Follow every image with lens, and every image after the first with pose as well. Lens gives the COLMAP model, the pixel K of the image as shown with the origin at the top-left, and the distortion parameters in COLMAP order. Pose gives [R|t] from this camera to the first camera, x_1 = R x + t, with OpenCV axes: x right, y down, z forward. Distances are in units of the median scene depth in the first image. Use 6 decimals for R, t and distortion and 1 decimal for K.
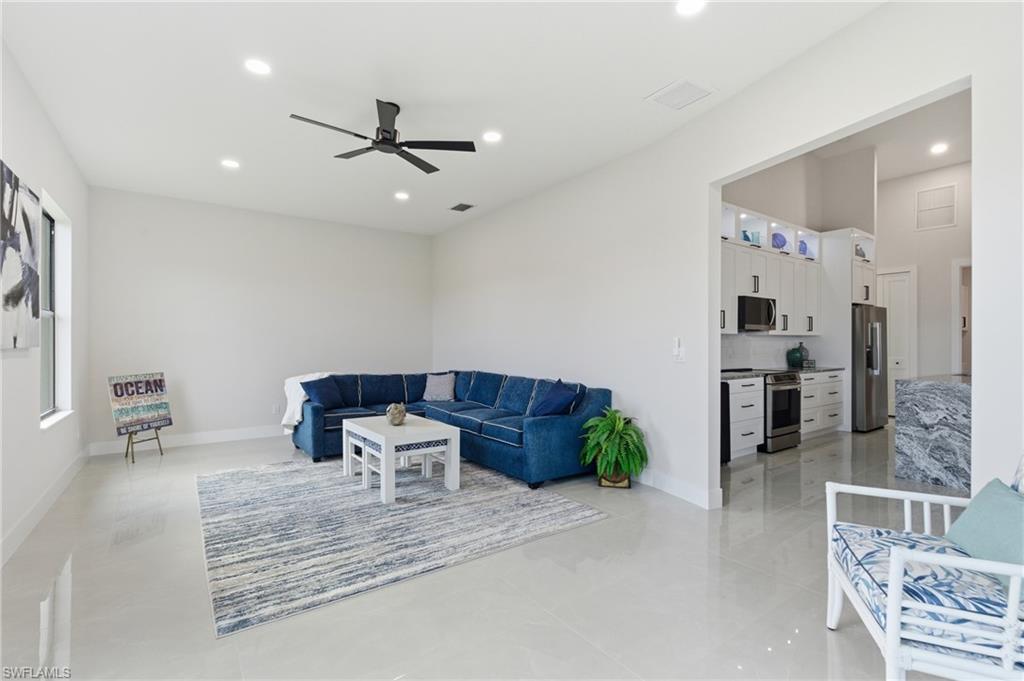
lens RADIAL K [[465.0, 0, 512.8], [0, 465.0, 340.9], [0, 0, 1]] dist [0.004386, 0.000370]
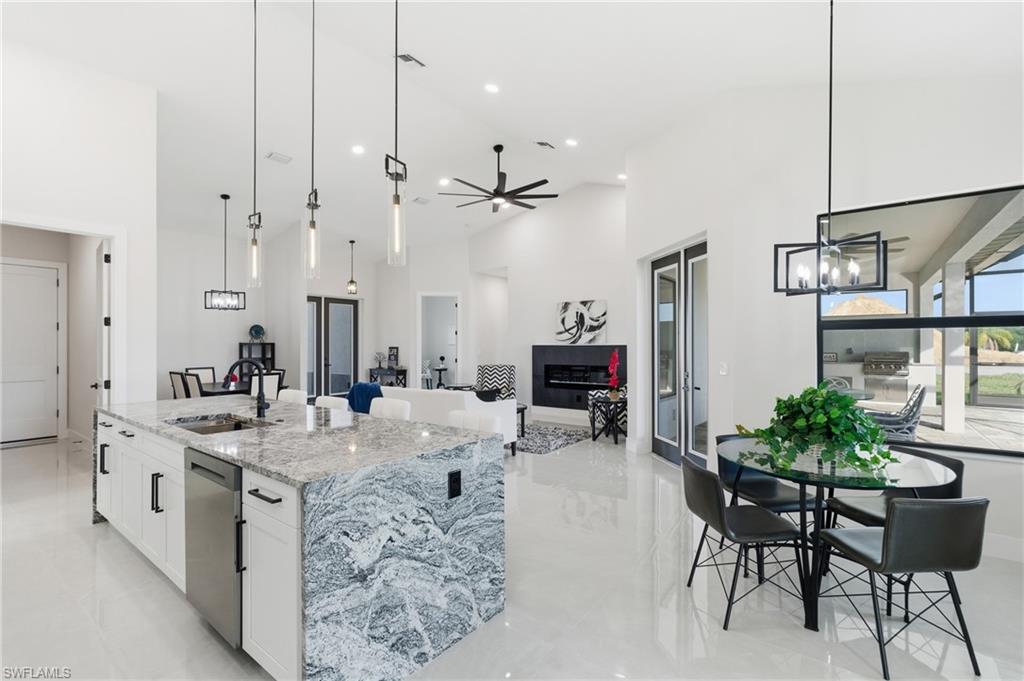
lens RADIAL K [[465.0, 0, 508.8], [0, 465.0, 341.8], [0, 0, 1]] dist [0.004386, 0.000370]
pose [[-0.295480, 0.000899, 0.955348, 0.446530], [-0.002573, 0.999995, -0.001737, -0.030545], [-0.955345, -0.002971, -0.295477, 1.017960]]
